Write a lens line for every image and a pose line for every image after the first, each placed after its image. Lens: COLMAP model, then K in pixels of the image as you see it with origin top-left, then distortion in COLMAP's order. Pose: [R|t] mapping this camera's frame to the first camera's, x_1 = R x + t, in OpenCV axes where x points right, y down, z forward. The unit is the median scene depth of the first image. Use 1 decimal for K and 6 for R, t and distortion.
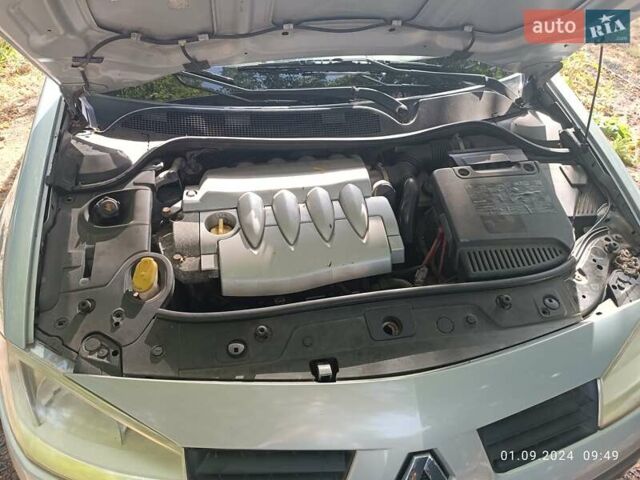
lens RADIAL K [[462.9, 0, 320.0], [0, 462.9, 240.0], [0, 0, 1]] dist [0.004191, -0.003765]
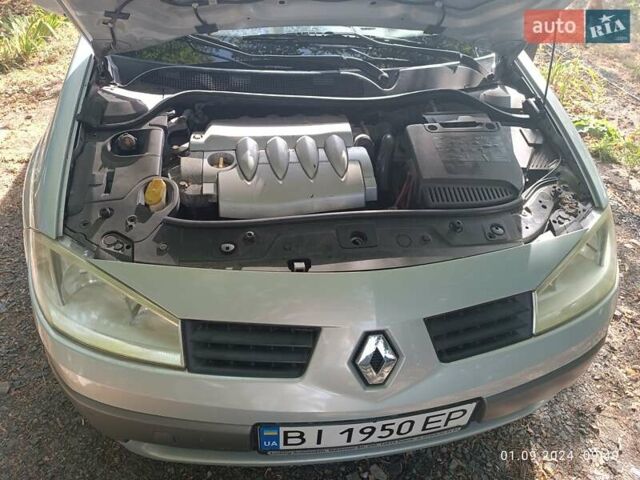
lens RADIAL K [[462.9, 0, 320.0], [0, 462.9, 240.0], [0, 0, 1]] dist [0.004191, -0.003765]
pose [[0.999169, 0.035595, -0.019836, 0.065924], [-0.036183, 0.998892, -0.030103, 0.189975], [0.018742, 0.030795, 0.999350, -0.161369]]
